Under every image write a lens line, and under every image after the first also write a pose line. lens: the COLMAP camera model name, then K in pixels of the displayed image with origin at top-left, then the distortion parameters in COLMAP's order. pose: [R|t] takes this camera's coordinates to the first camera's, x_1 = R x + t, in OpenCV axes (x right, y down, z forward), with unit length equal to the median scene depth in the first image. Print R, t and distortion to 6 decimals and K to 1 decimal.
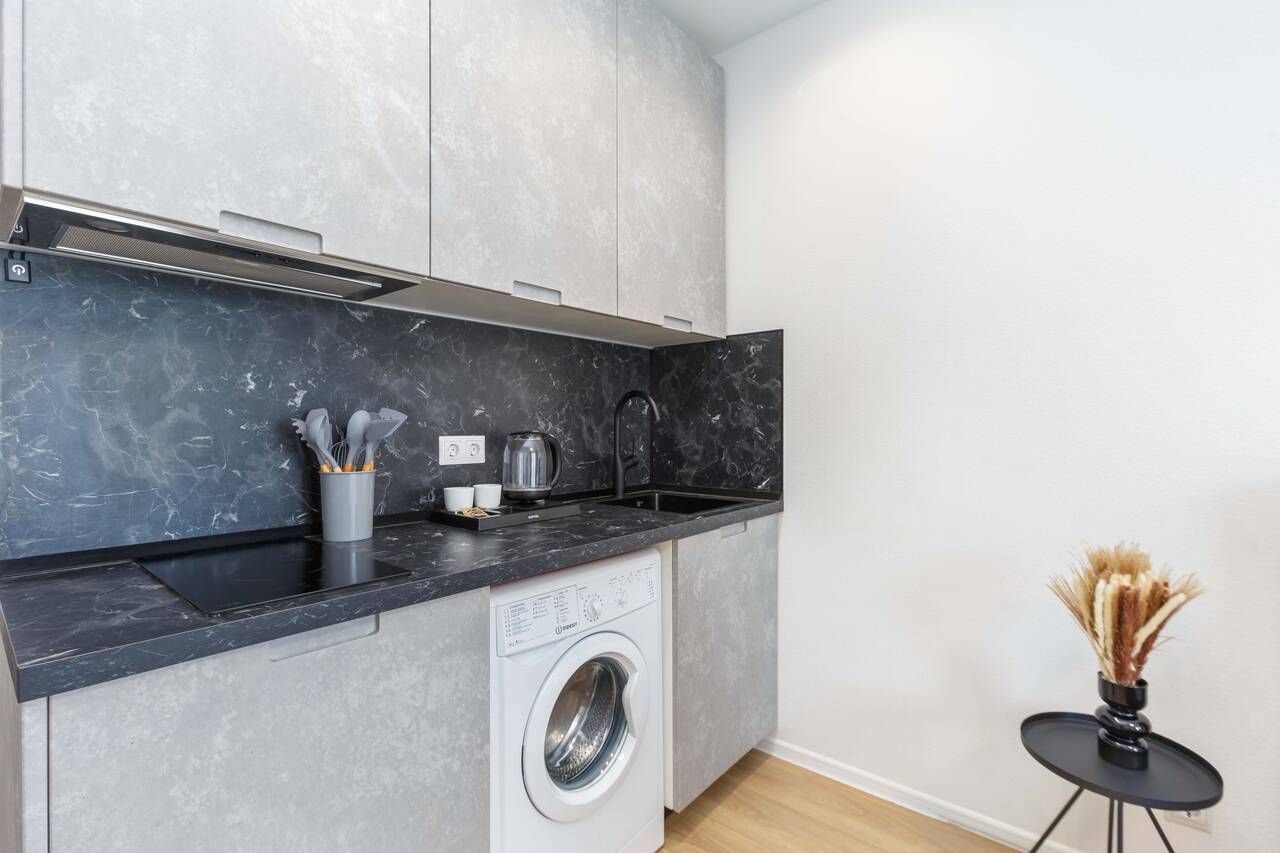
lens RADIAL K [[576.1, 0, 644.7], [0, 576.1, 426.2], [0, 0, 1]] dist [-0.009237, 0.010506]
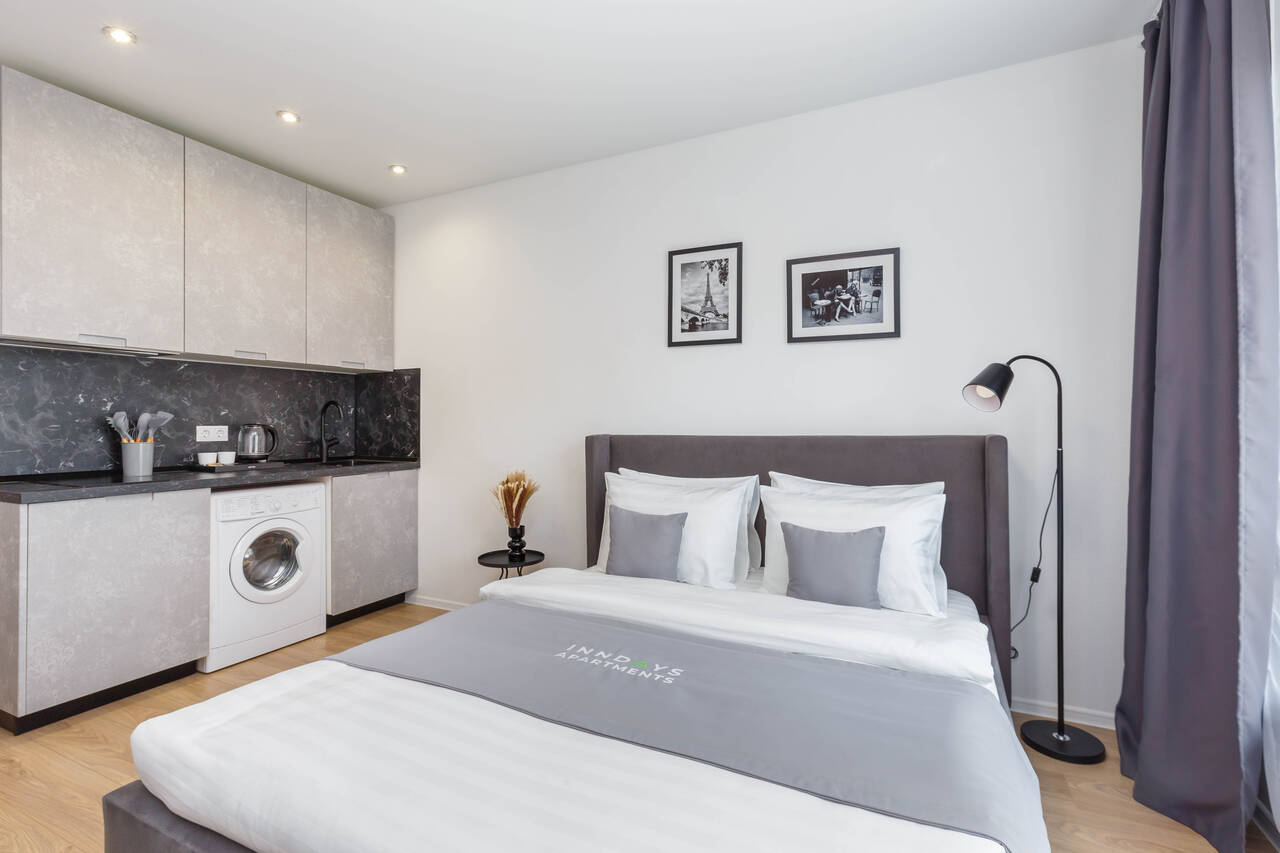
lens RADIAL K [[584.0, 0, 637.8], [0, 584.0, 419.3], [0, 0, 1]] dist [0.019155, 0.000663]
pose [[0.972778, 0.004133, 0.231704, 0.610523], [-0.003285, 0.999986, -0.004048, -0.001081], [-0.231718, 0.003177, 0.972778, -1.231429]]
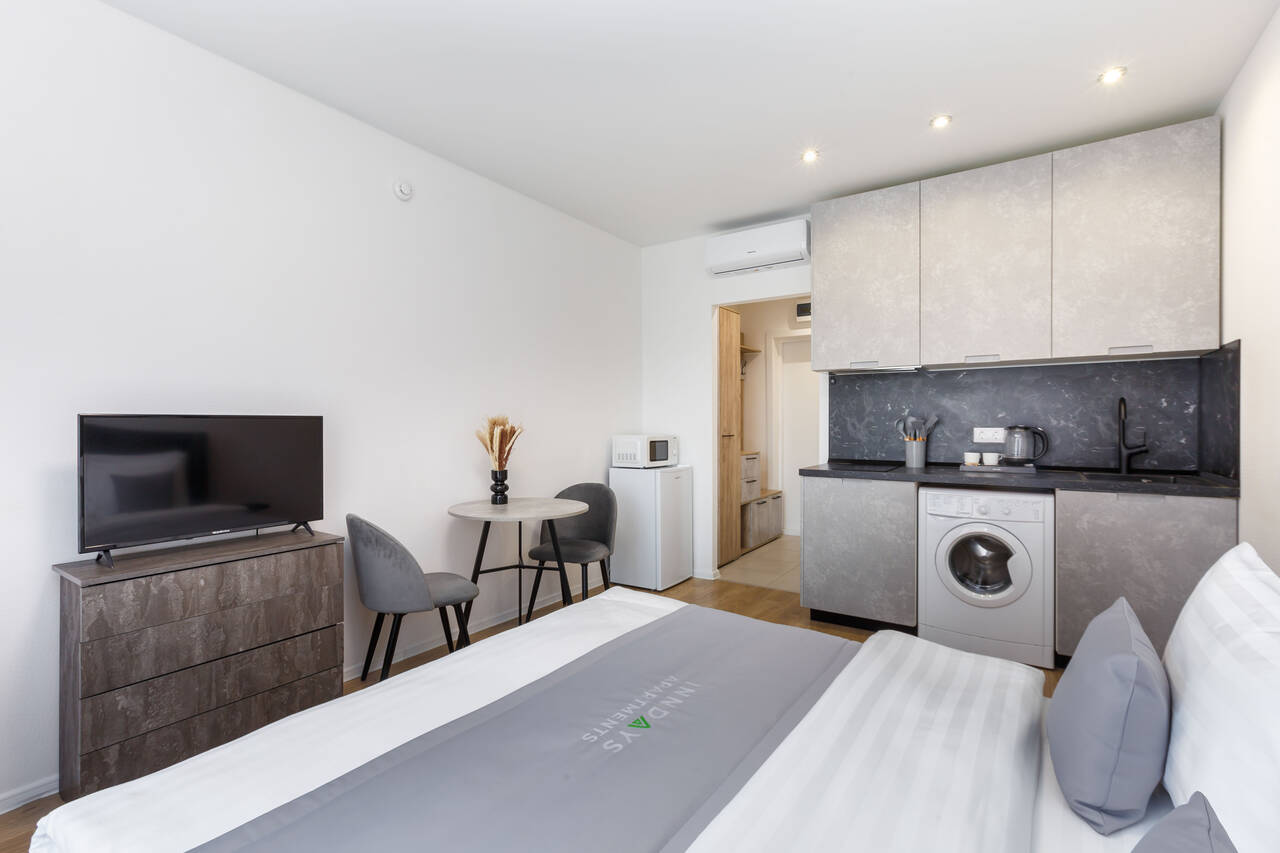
lens RADIAL K [[576.1, 0, 644.7], [0, 576.1, 426.2], [0, 0, 1]] dist [-0.009237, 0.010506]
pose [[0.101767, 0.008795, -0.994769, 1.599943], [0.003719, 0.999951, 0.009221, -0.011997], [0.994801, -0.004638, 0.101730, -0.375670]]
